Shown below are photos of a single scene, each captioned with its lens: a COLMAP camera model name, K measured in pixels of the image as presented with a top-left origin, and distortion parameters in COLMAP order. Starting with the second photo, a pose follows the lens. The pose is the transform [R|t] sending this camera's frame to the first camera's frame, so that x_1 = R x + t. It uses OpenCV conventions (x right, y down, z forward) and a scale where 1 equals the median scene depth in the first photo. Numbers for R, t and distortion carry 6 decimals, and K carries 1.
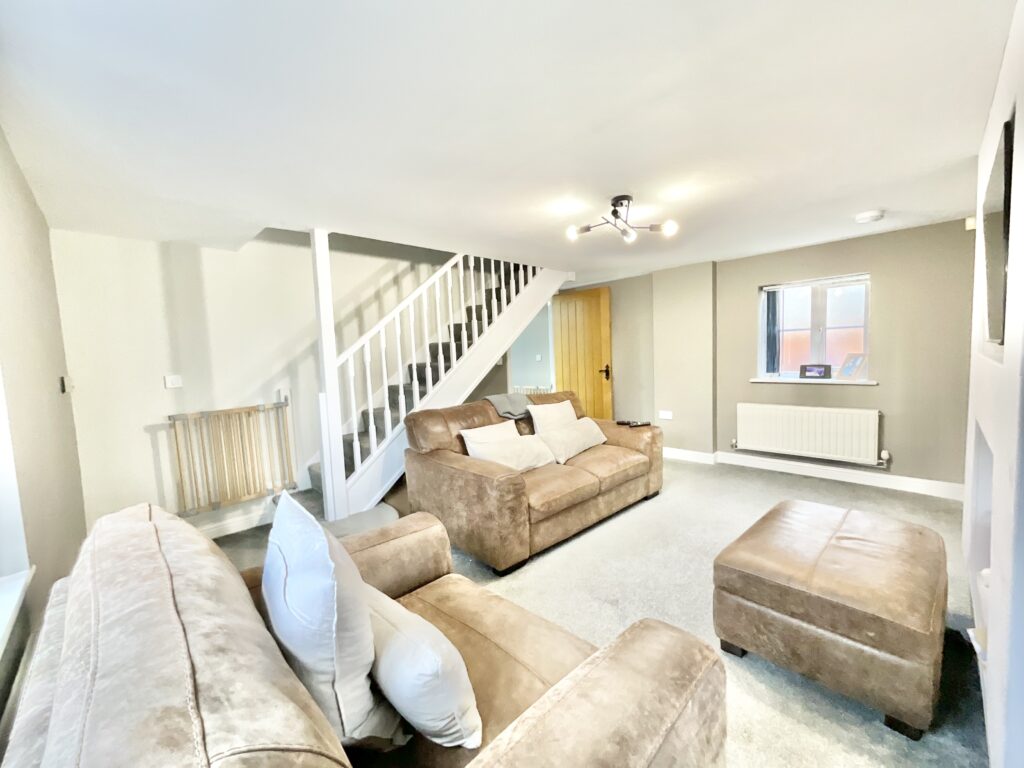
lens RADIAL K [[417.3, 0, 512.0], [0, 417.3, 384.0], [0, 0, 1]] dist [-0.000347, -0.000009]
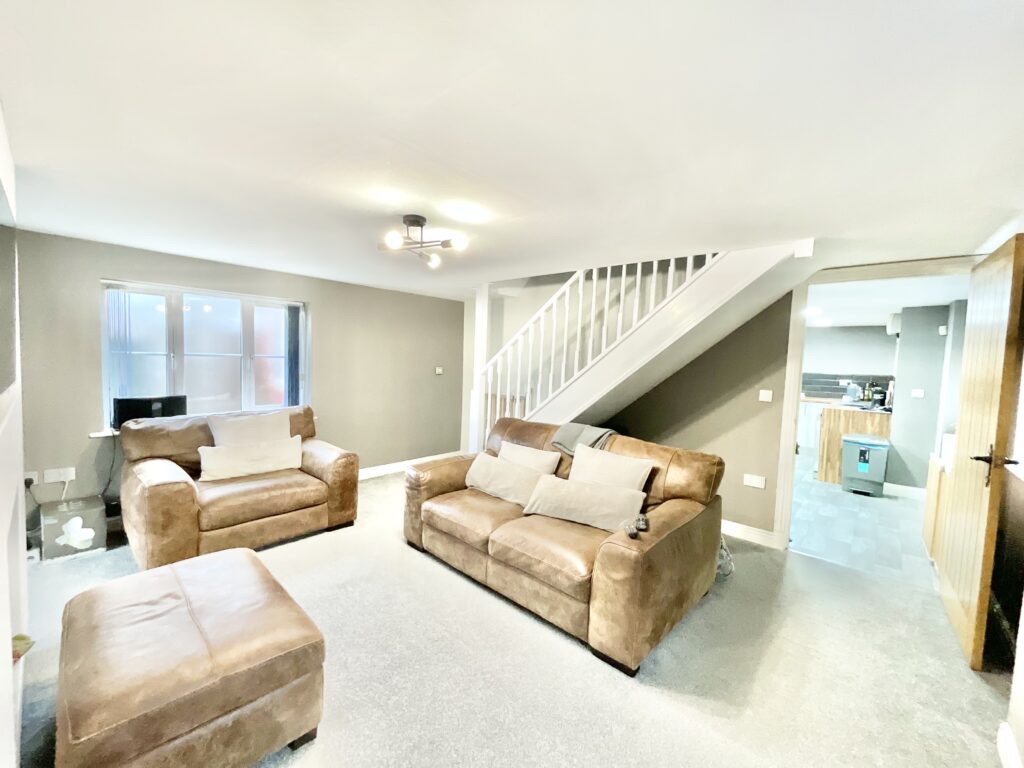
lens RADIAL K [[417.3, 0, 512.0], [0, 417.3, 384.0], [0, 0, 1]] dist [-0.000347, -0.000009]
pose [[0.080630, 0.115287, -0.990054, 0.871531], [-0.120457, 0.987135, 0.105138, -0.140123], [0.989439, 0.110782, 0.093480, 0.824234]]
